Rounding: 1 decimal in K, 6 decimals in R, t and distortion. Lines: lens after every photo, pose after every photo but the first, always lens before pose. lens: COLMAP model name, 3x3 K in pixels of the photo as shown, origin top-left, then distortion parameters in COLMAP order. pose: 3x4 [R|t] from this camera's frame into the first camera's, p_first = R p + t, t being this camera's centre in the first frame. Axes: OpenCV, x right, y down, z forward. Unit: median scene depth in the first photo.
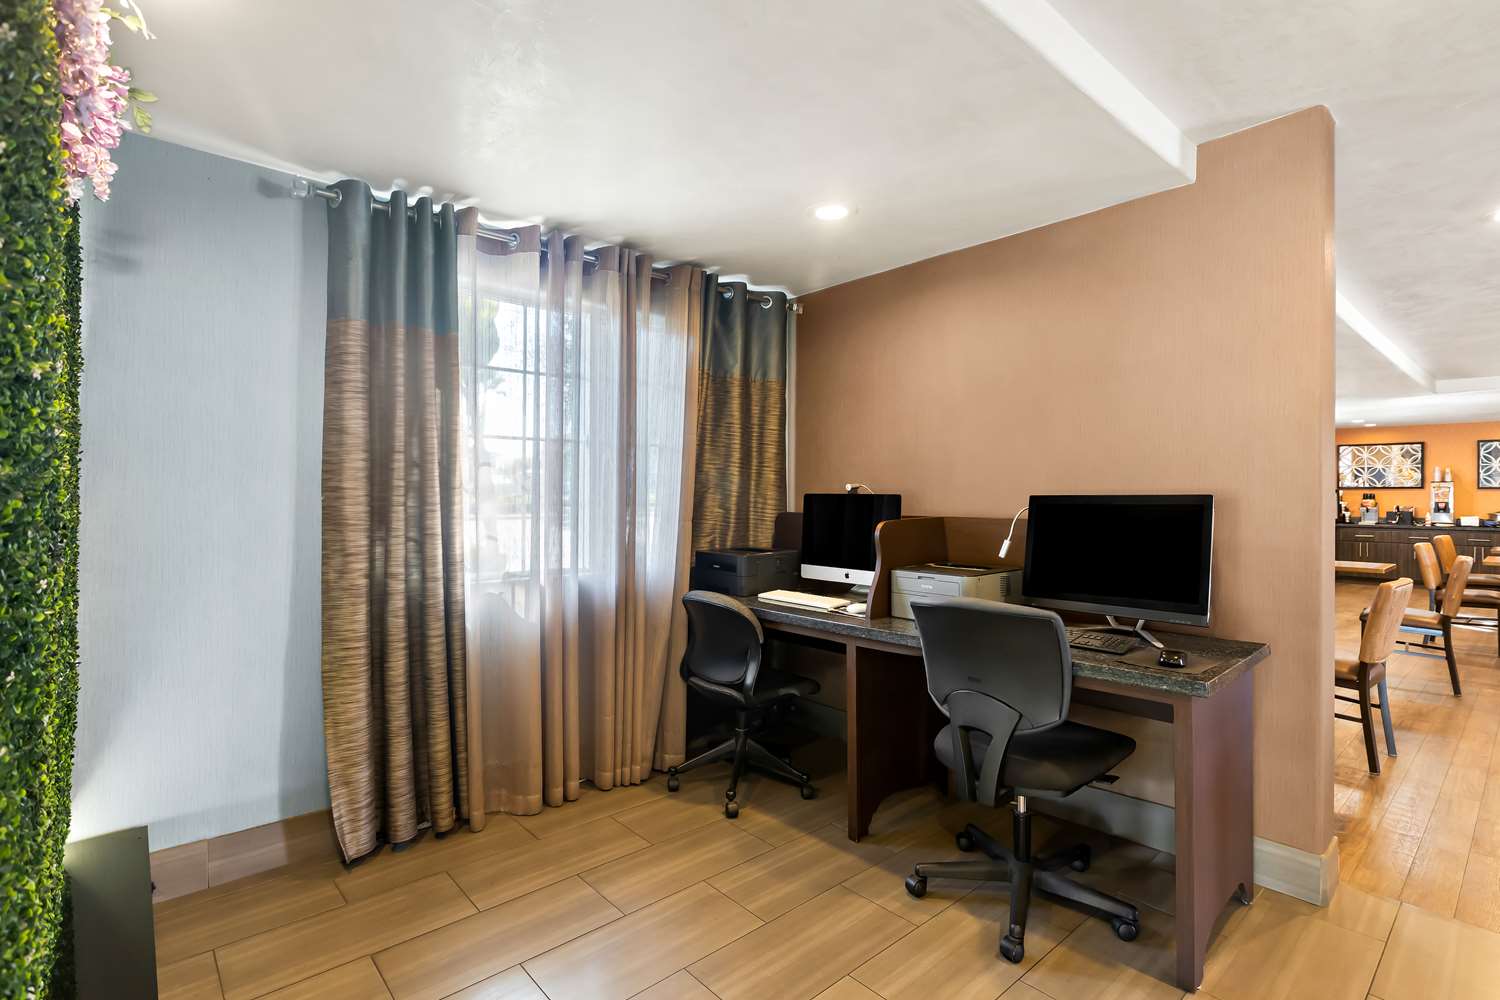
lens RADIAL K [[711.6, 0, 756.5], [0, 711.6, 499.5], [0, 0, 1]] dist [0.000952, -0.003498]
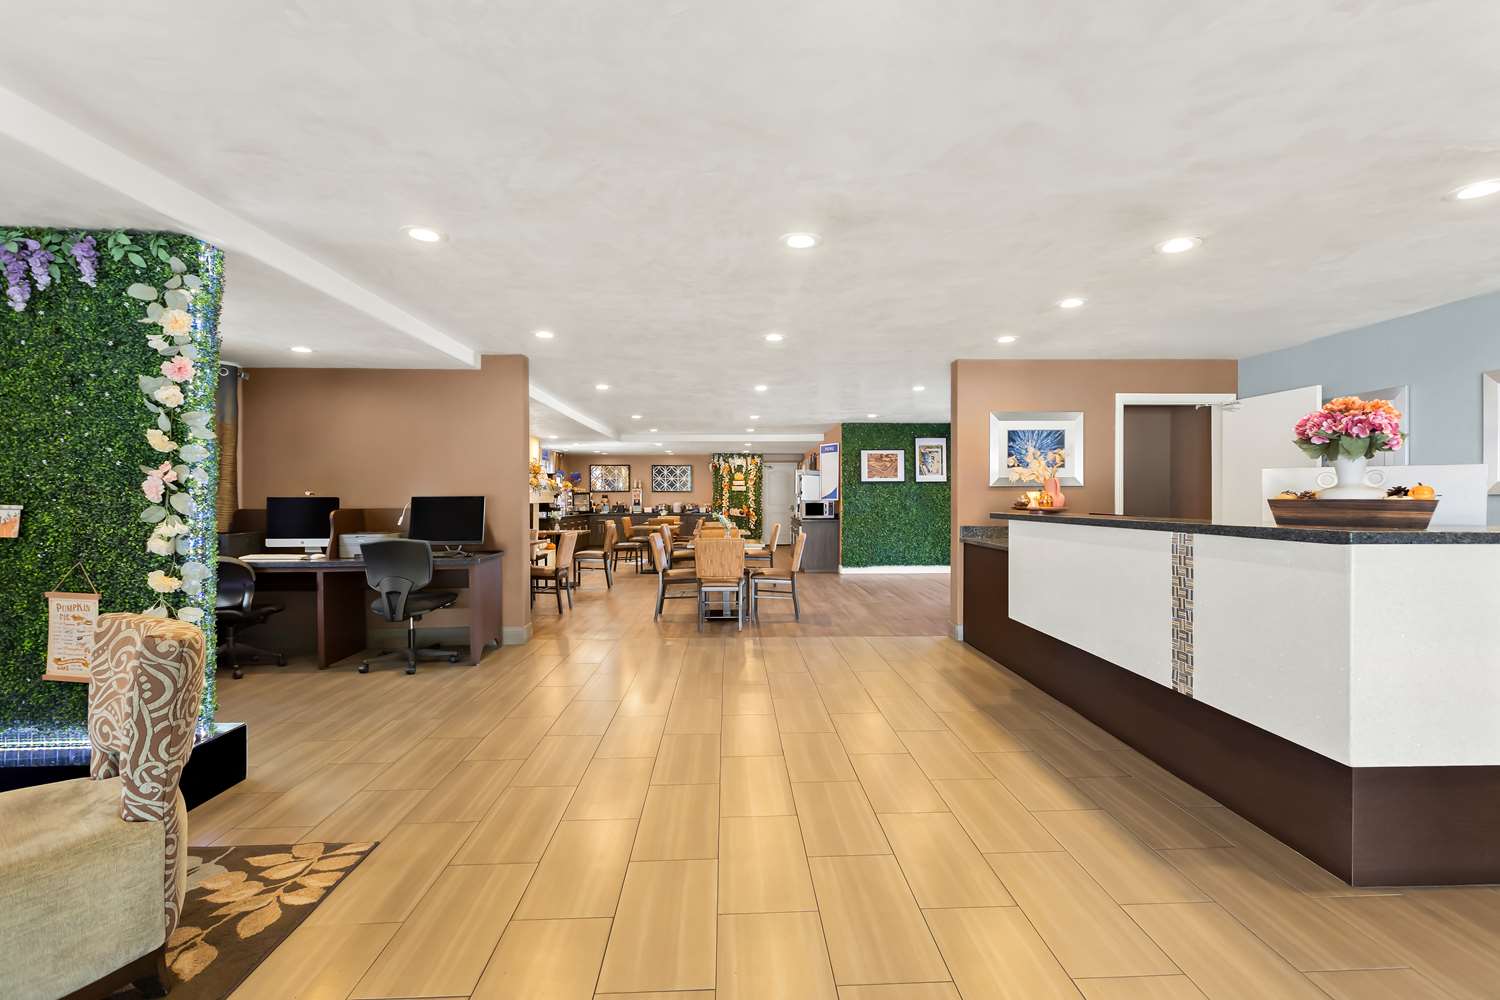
lens RADIAL K [[664.8, 0, 754.0], [0, 664.8, 499.7], [0, 0, 1]] dist [0.003682, -0.000209]
pose [[0.633690, -0.009133, 0.773533, -0.515068], [0.010185, 0.999942, 0.003462, 0.005298], [-0.773520, 0.005685, 0.633746, -1.080277]]
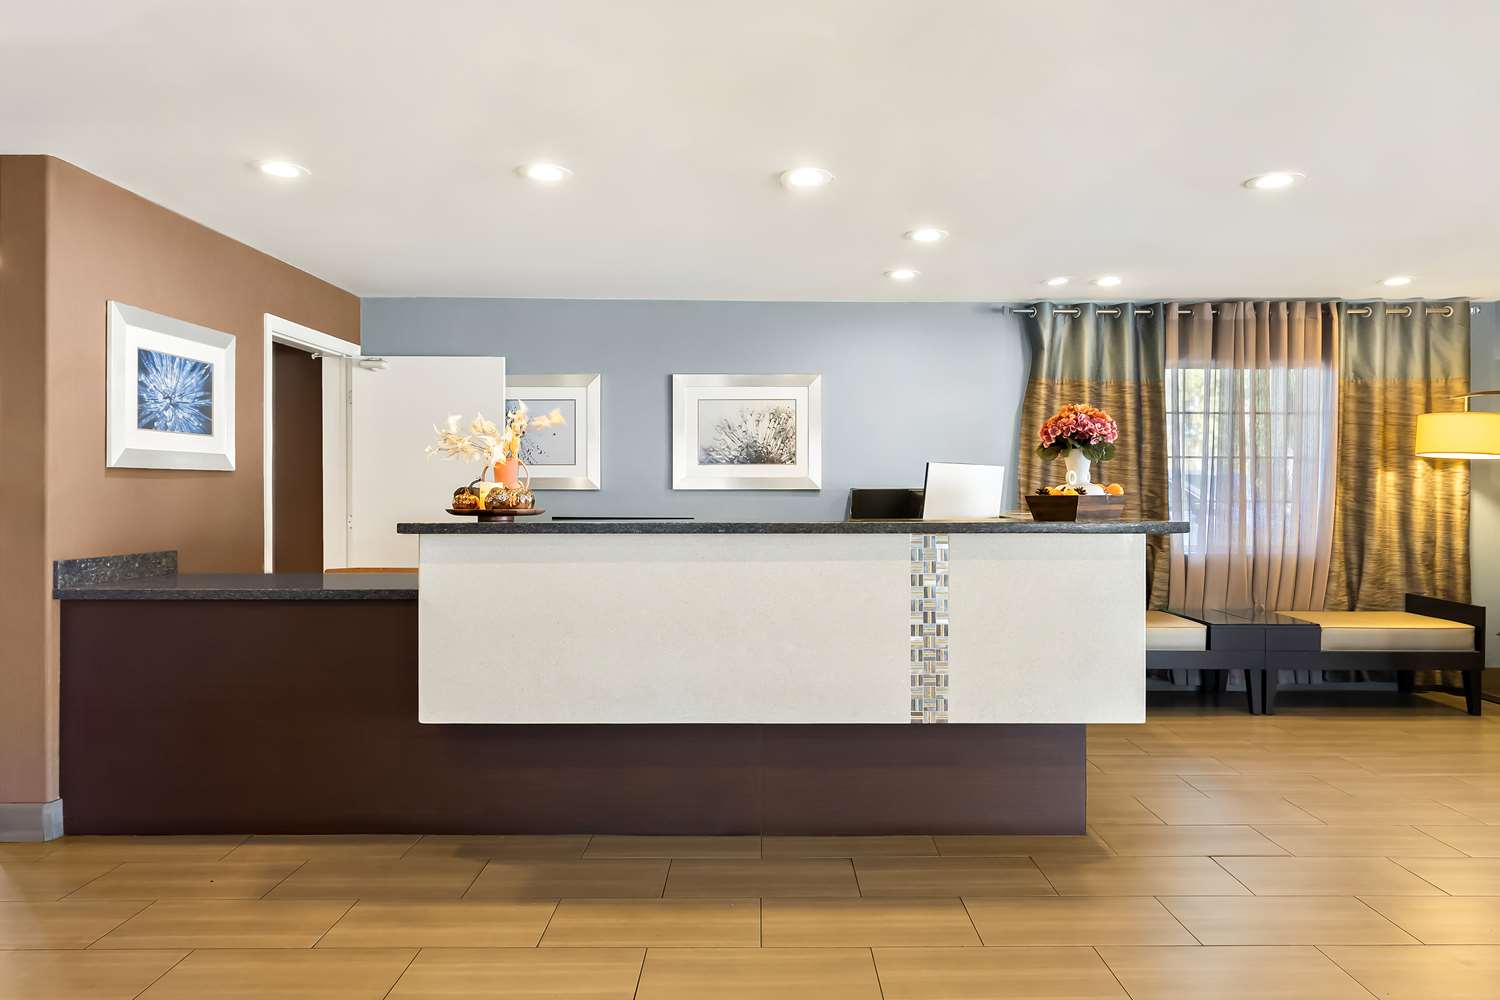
lens RADIAL K [[920.2, 0, 751.7], [0, 920.2, 491.9], [0, 0, 1]] dist [0.004290, 0.003944]
pose [[-0.751352, -0.008392, 0.659849, 0.416420], [-0.001052, 0.999933, 0.011519, -0.007907], [-0.659901, 0.007960, -0.751310, 0.819181]]
